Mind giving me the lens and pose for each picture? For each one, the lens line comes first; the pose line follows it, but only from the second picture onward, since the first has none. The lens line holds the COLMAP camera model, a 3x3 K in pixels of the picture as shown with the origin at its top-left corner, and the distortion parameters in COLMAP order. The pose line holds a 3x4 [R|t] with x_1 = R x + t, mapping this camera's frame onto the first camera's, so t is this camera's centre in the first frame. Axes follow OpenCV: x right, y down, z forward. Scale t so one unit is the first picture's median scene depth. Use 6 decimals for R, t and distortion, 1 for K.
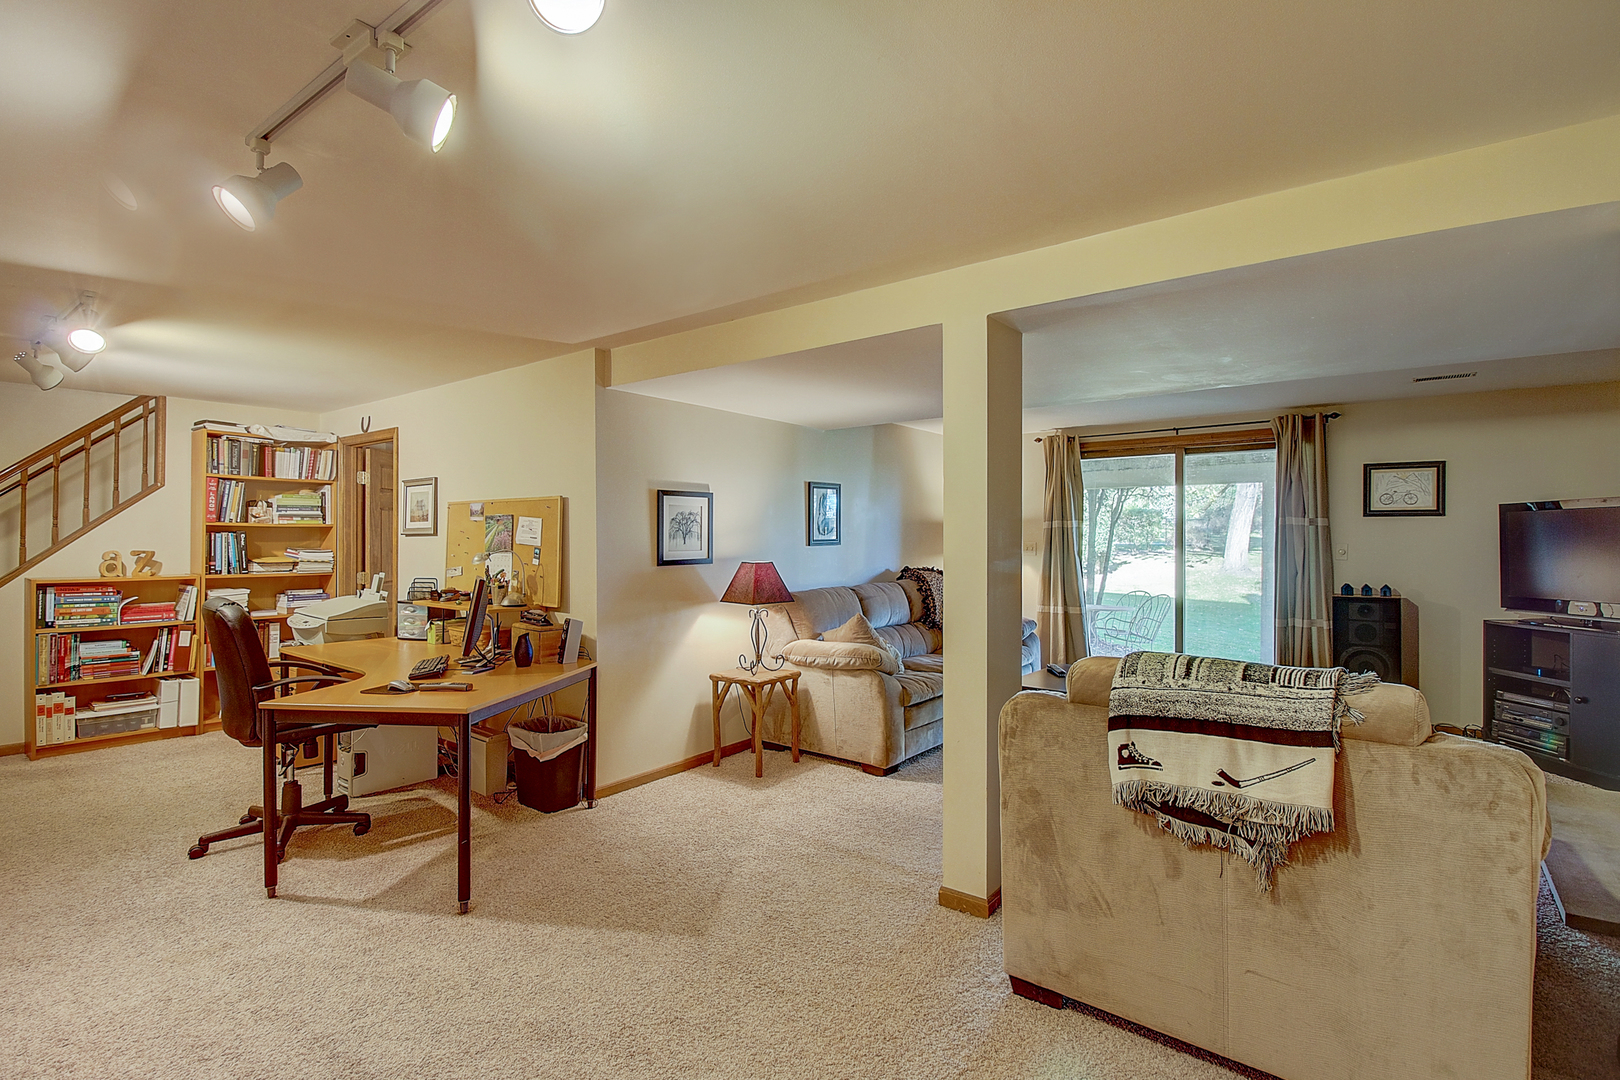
lens RADIAL K [[756.2, 0, 796.5], [0, 756.2, 539.1], [0, 0, 1]] dist [0.007731, -0.013321]
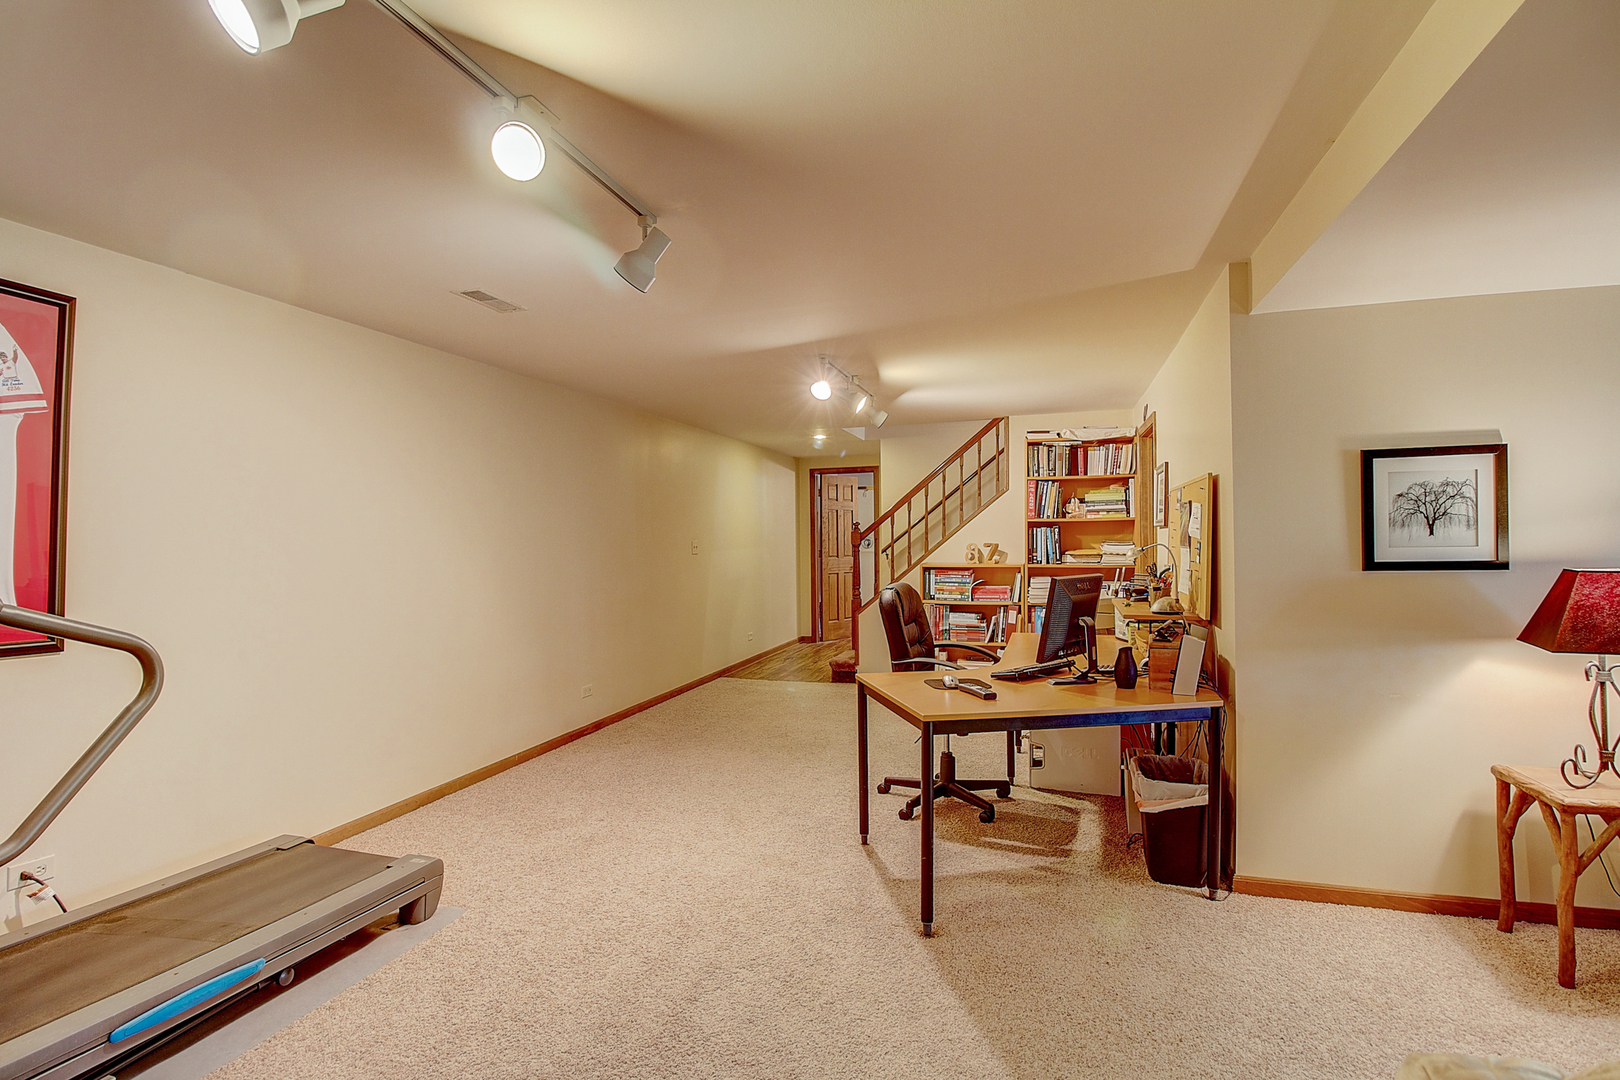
lens RADIAL K [[756.2, 0, 808.6], [0, 756.2, 538.9], [0, 0, 1]] dist [0.007731, -0.013321]
pose [[0.364115, -0.001773, -0.931352, 0.201130], [0.011460, 0.999931, 0.002577, 0.001610], [0.931283, -0.011612, 0.364110, 0.285009]]
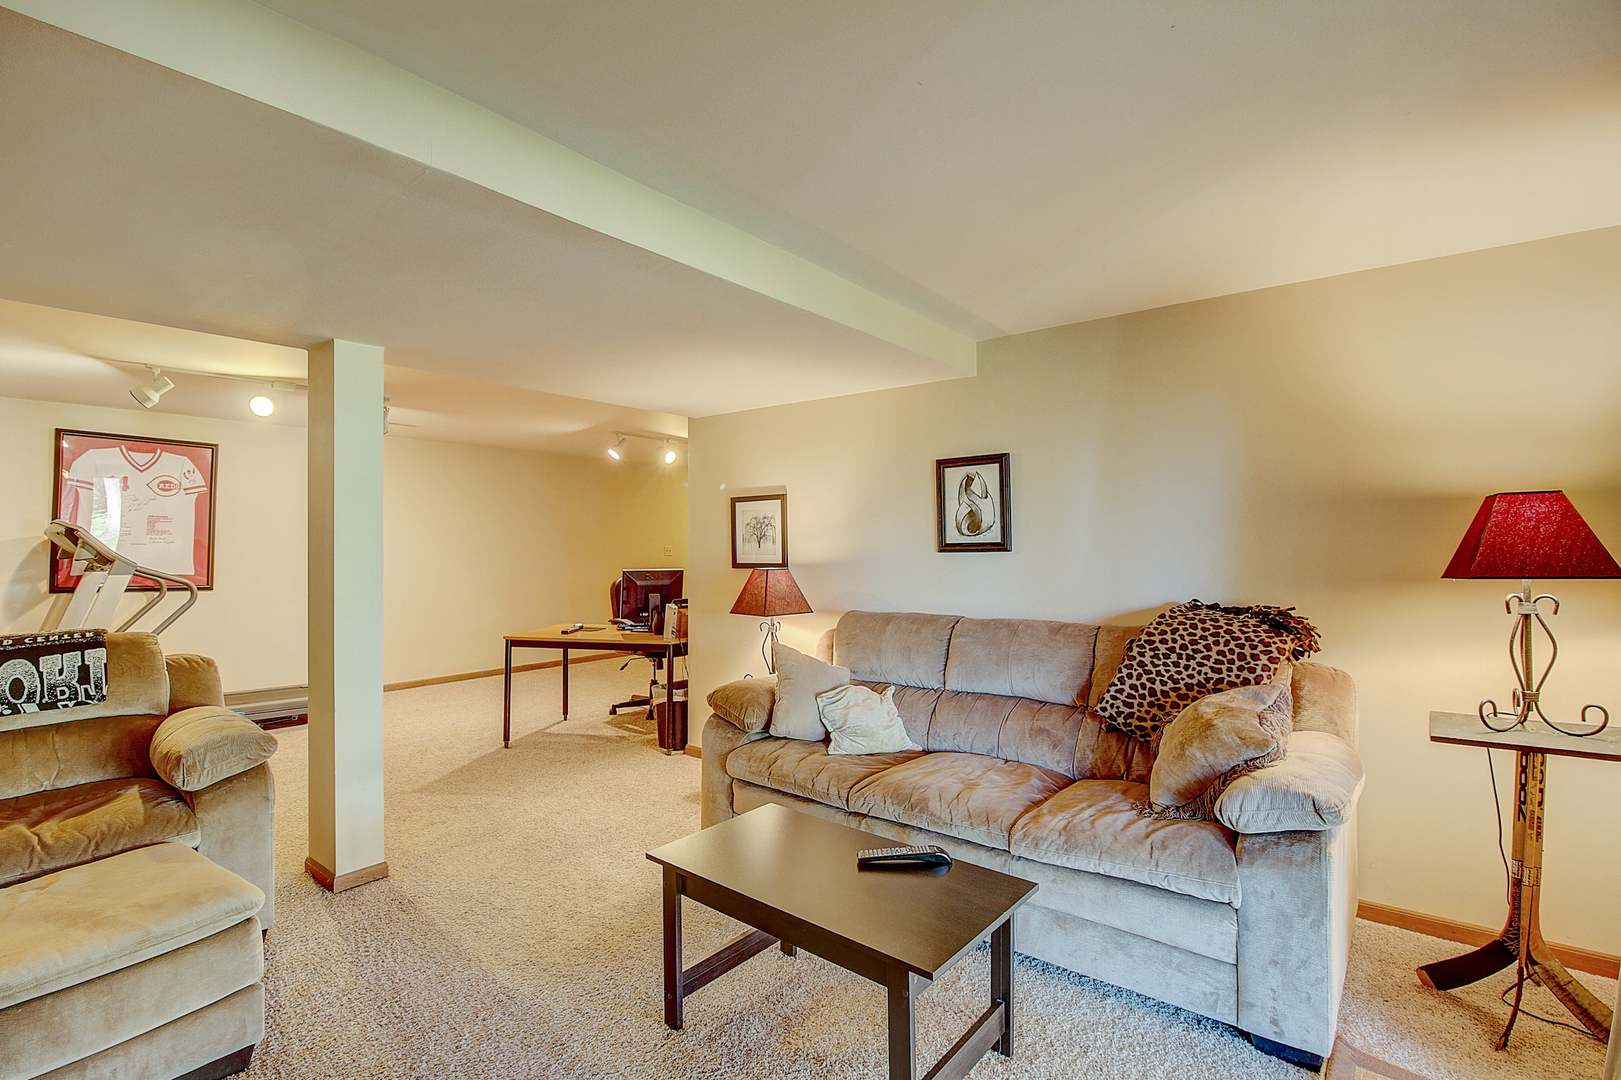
lens RADIAL K [[756.7, 0, 816.0], [0, 756.7, 536.8], [0, 0, 1]] dist [0.007731, -0.013321]
pose [[0.011393, -0.003276, -0.999930, 0.761621], [0.006302, 0.999975, -0.003205, -0.004031], [0.999915, -0.006265, 0.011414, 0.935662]]
